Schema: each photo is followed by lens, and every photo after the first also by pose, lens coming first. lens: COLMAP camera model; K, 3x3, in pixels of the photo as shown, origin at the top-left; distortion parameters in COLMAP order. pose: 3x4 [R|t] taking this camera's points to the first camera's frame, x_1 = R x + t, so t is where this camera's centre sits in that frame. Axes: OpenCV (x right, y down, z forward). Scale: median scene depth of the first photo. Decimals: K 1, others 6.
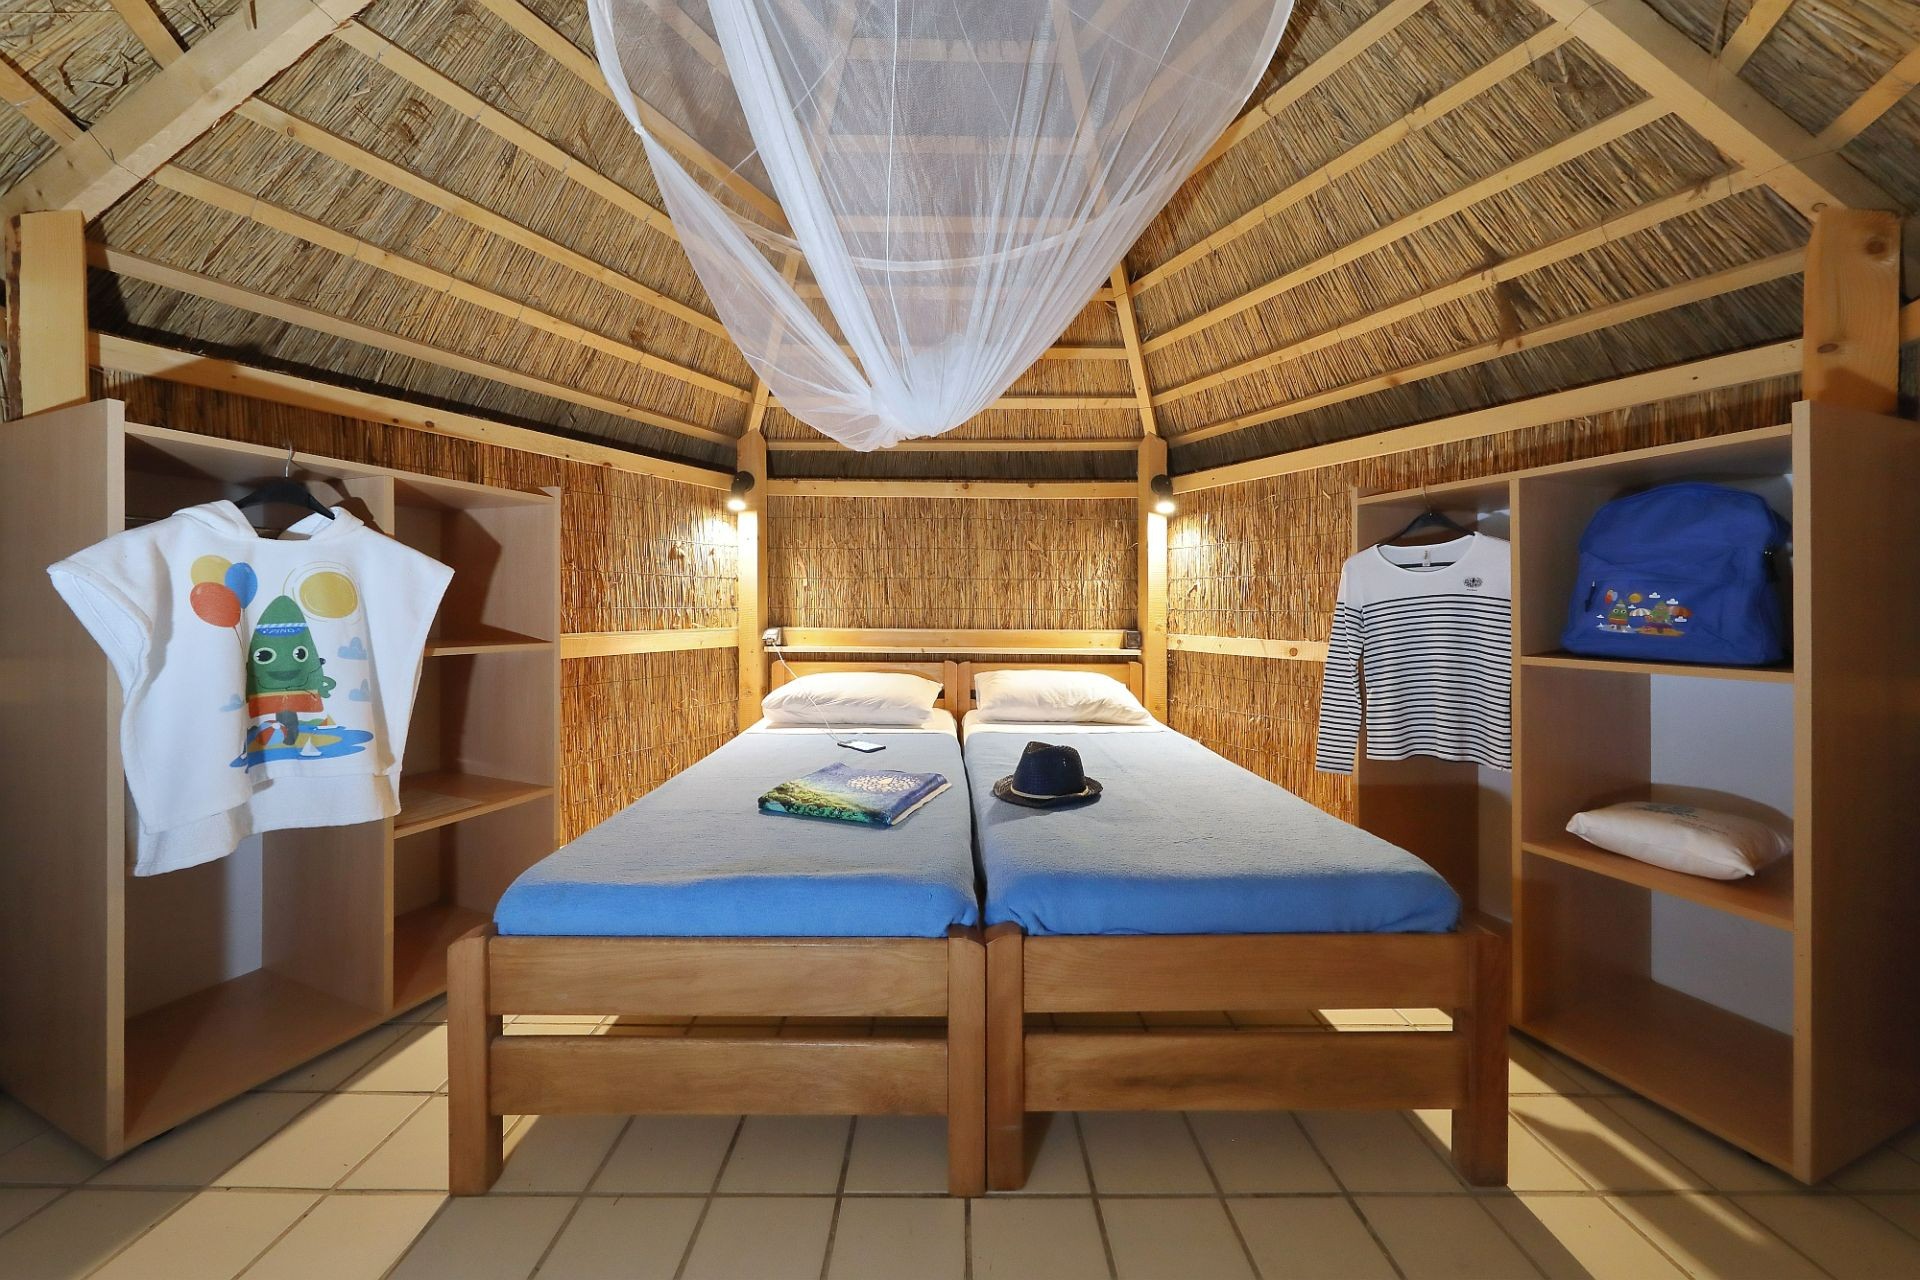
lens RADIAL K [[634.4, 0, 955.5], [0, 634.4, 624.8], [0, 0, 1]] dist [0.000139, 0.000056]
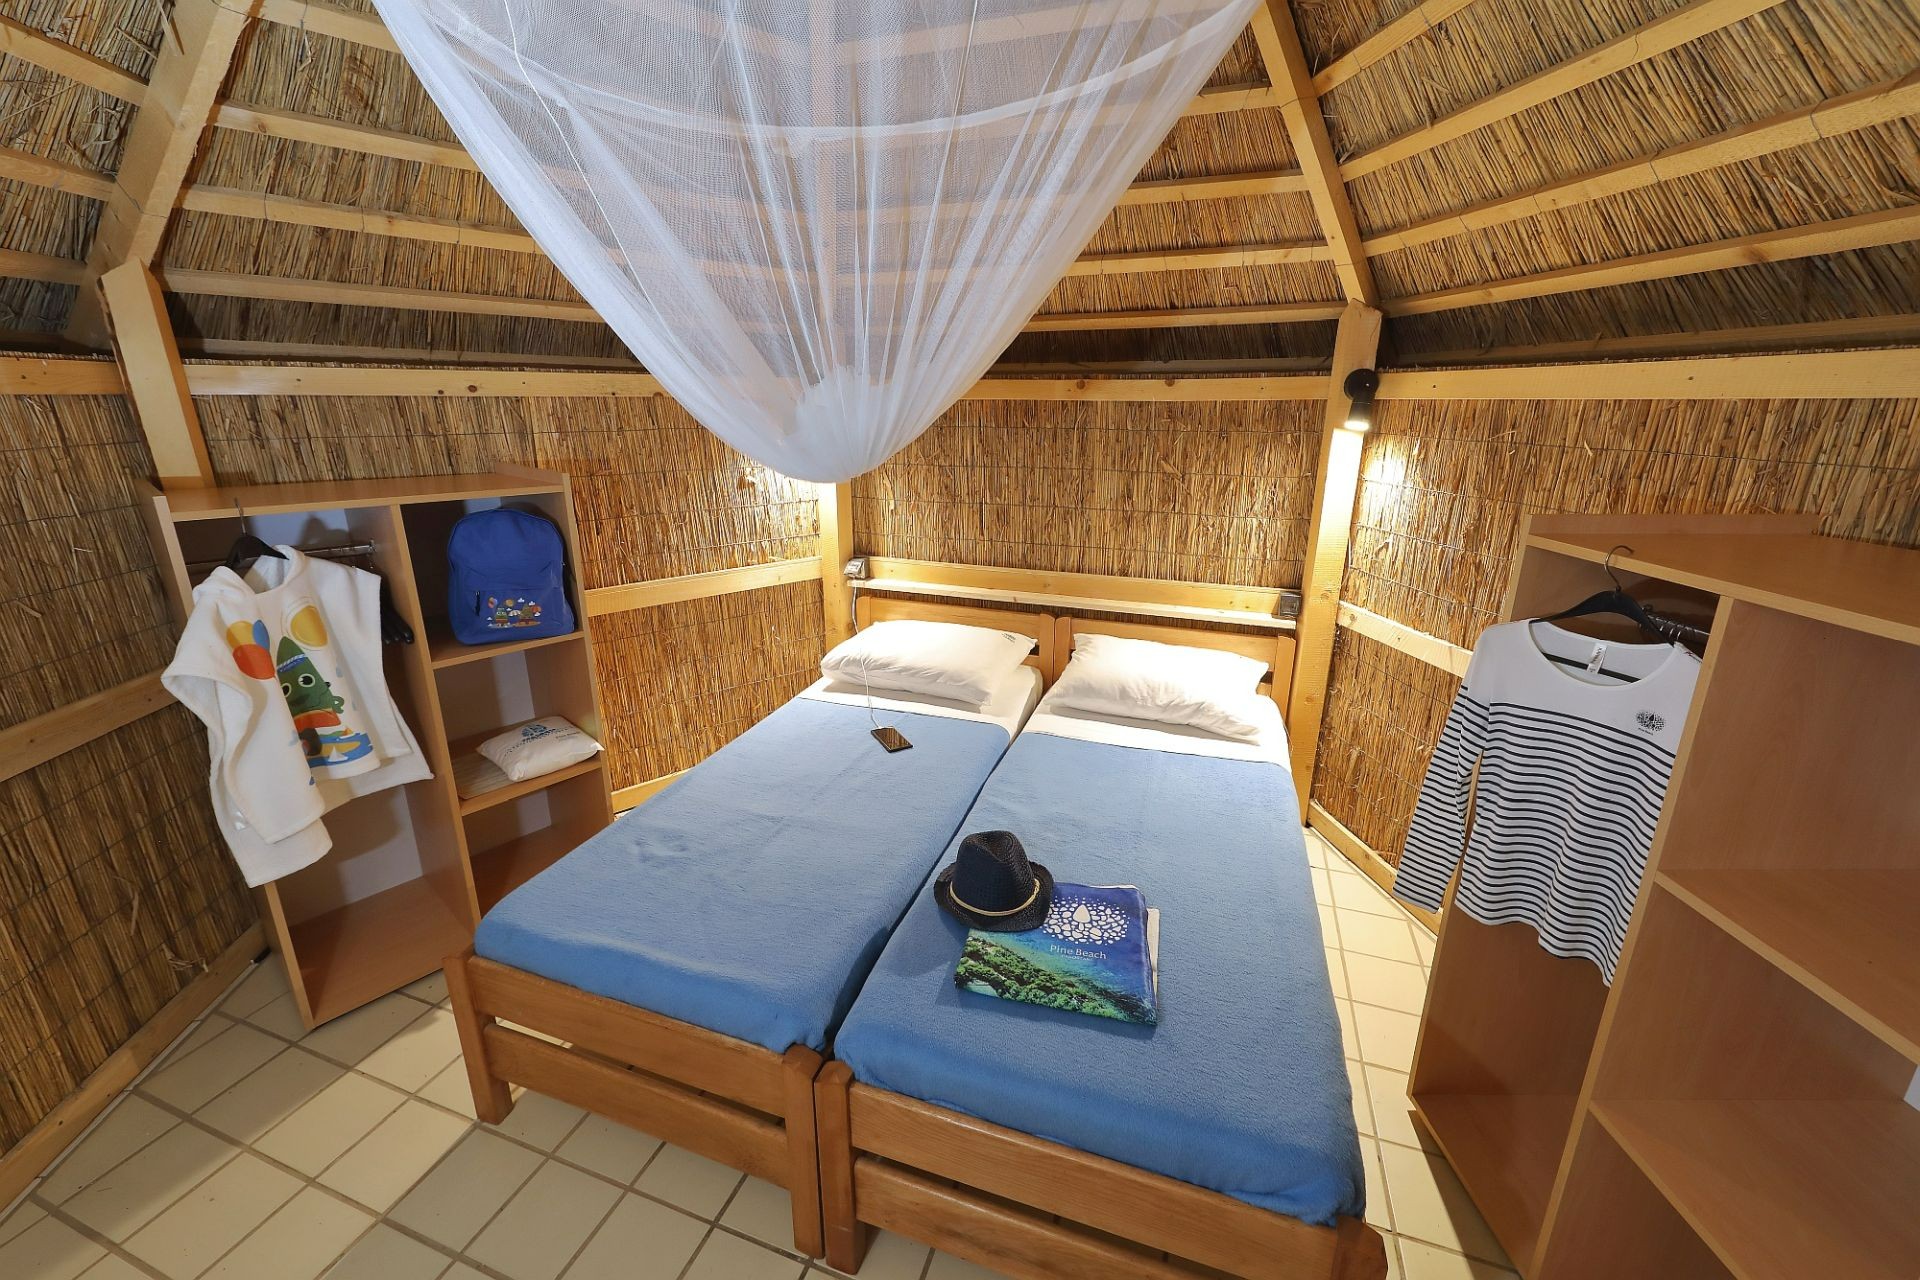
lens RADIAL K [[768.9, 0, 960.0], [0, 768.9, 640.0], [0, 0, 1]] dist [0.007758, -0.000325]
pose [[0.941496, 0.090078, -0.324763, 0.229325], [0.002783, 0.961509, 0.274758, -0.199770], [0.337012, -0.259587, 0.905007, 0.050913]]
